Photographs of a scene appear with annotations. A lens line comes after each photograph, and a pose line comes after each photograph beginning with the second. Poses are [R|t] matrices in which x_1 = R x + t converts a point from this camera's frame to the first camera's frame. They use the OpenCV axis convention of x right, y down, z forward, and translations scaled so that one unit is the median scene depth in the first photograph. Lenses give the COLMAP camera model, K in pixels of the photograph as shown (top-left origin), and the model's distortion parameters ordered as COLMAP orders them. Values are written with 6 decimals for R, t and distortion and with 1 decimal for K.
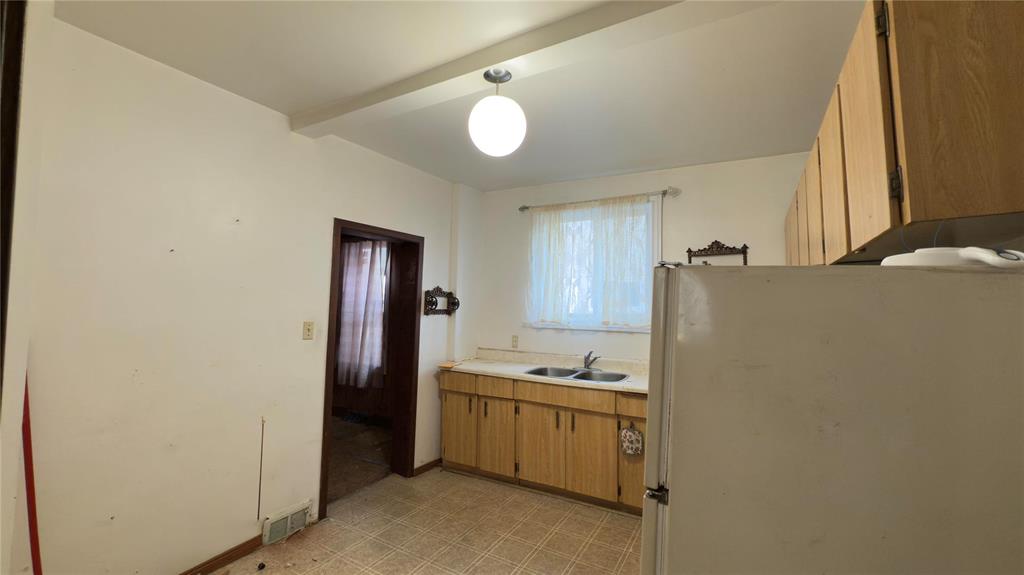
lens RADIAL K [[408.0, 0, 510.5], [0, 408.0, 286.3], [0, 0, 1]] dist [-0.001906, 0.000040]
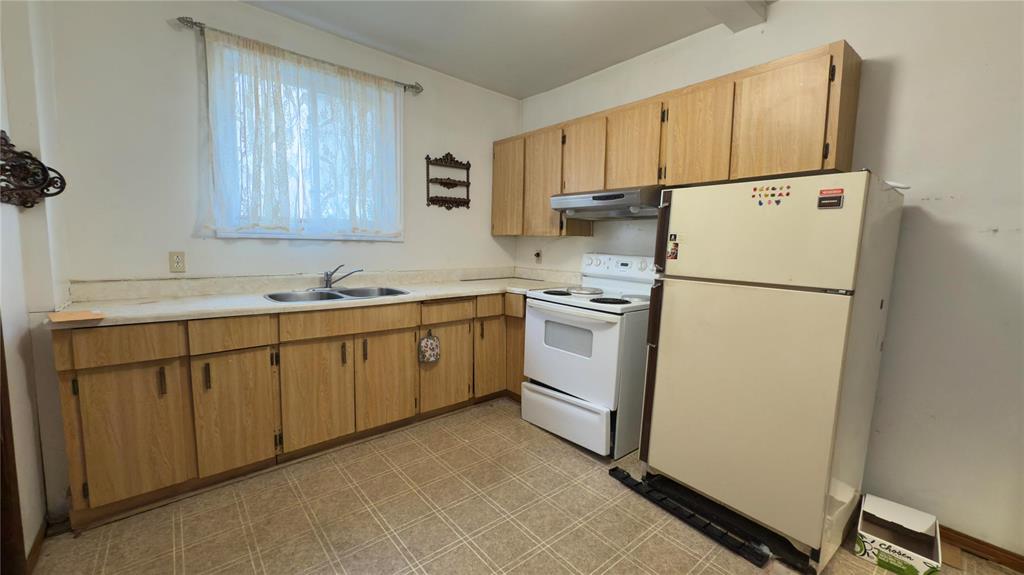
lens RADIAL K [[408.0, 0, 514.9], [0, 408.0, 287.3], [0, 0, 1]] dist [-0.001906, 0.000040]
pose [[0.333246, -0.113648, 0.935965, -0.469620], [-0.064463, 0.987639, 0.142874, 0.070749], [-0.940634, -0.107947, 0.321801, 0.447437]]
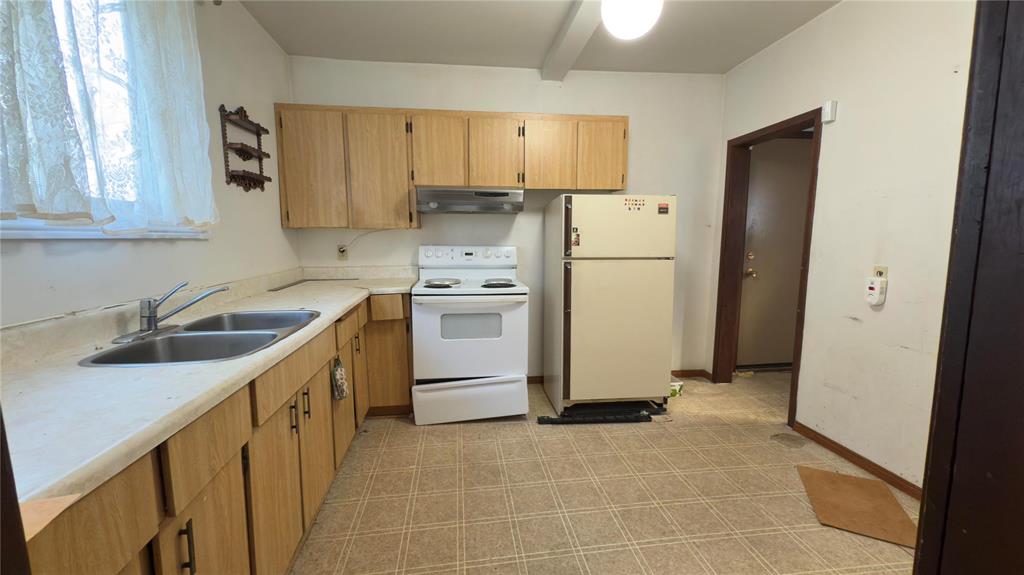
lens RADIAL K [[408.0, 0, 513.1], [0, 408.0, 286.6], [0, 0, 1]] dist [-0.001906, 0.000040]
pose [[-0.620512, -0.112831, 0.776038, -0.394254], [-0.050658, 0.993295, 0.103913, 0.104398], [-0.782559, 0.025166, -0.622067, 1.061498]]
